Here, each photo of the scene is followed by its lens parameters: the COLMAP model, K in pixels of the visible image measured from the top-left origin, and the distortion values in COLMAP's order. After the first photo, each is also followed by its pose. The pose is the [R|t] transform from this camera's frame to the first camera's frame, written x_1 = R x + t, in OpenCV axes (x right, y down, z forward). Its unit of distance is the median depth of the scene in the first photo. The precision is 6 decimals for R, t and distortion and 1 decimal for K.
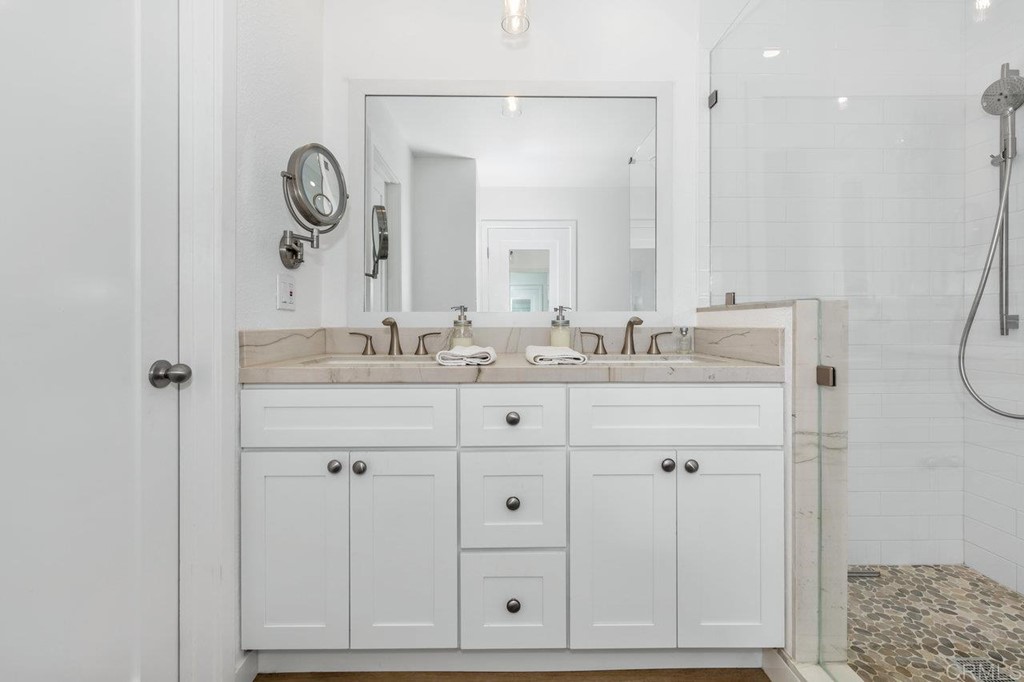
lens RADIAL K [[424.9, 0, 509.5], [0, 424.9, 328.7], [0, 0, 1]] dist [-0.000856, 0.000441]
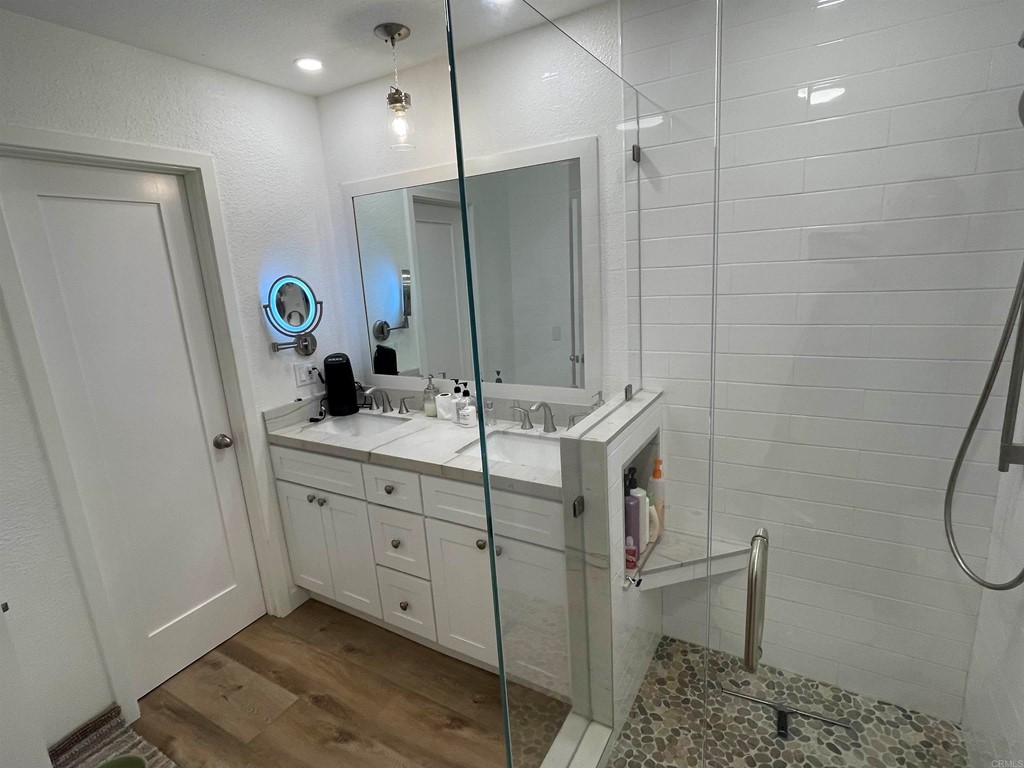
lens RADIAL K [[524.3, 0, 512.0], [0, 524.3, 384.0], [0, 0, 1]] dist [0.001275, 0.000023]
pose [[0.853710, 0.067034, -0.516416, 0.937462], [0.058343, 0.973124, 0.222767, -0.377439], [0.517470, -0.220307, 0.826855, -0.117063]]
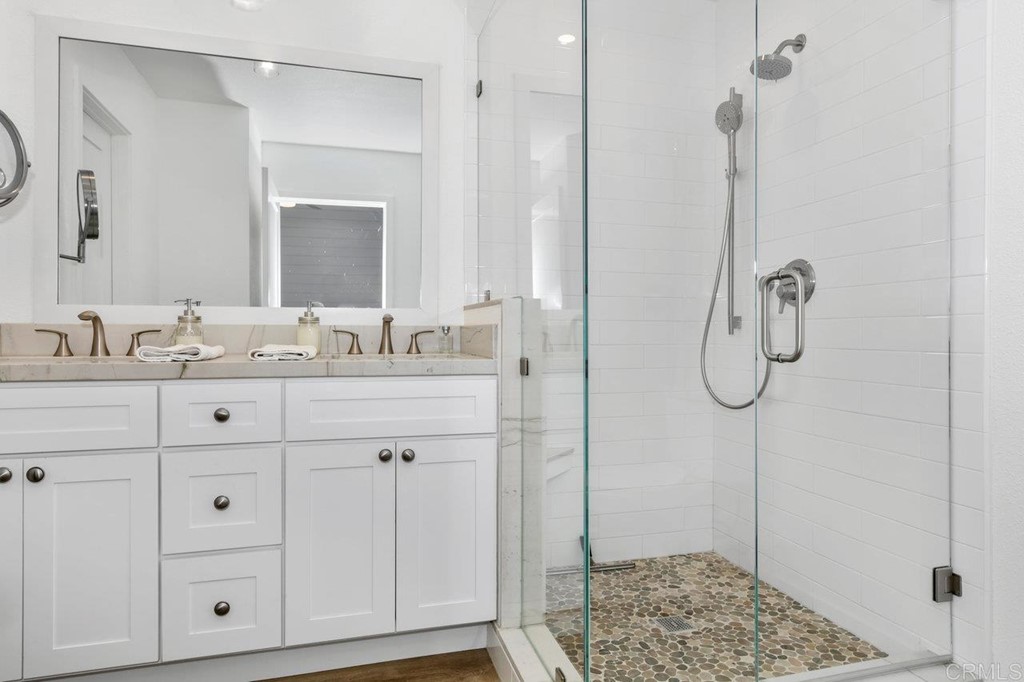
lens RADIAL K [[603.6, 0, 512.0], [0, 603.6, 341.0], [0, 0, 1]] dist [-0.001272, -0.000370]
pose [[0.965997, 0.000524, 0.258554, 0.220314], [-0.001587, 0.999991, 0.003903, 0.027683], [-0.258550, -0.004180, 0.965989, -0.374979]]
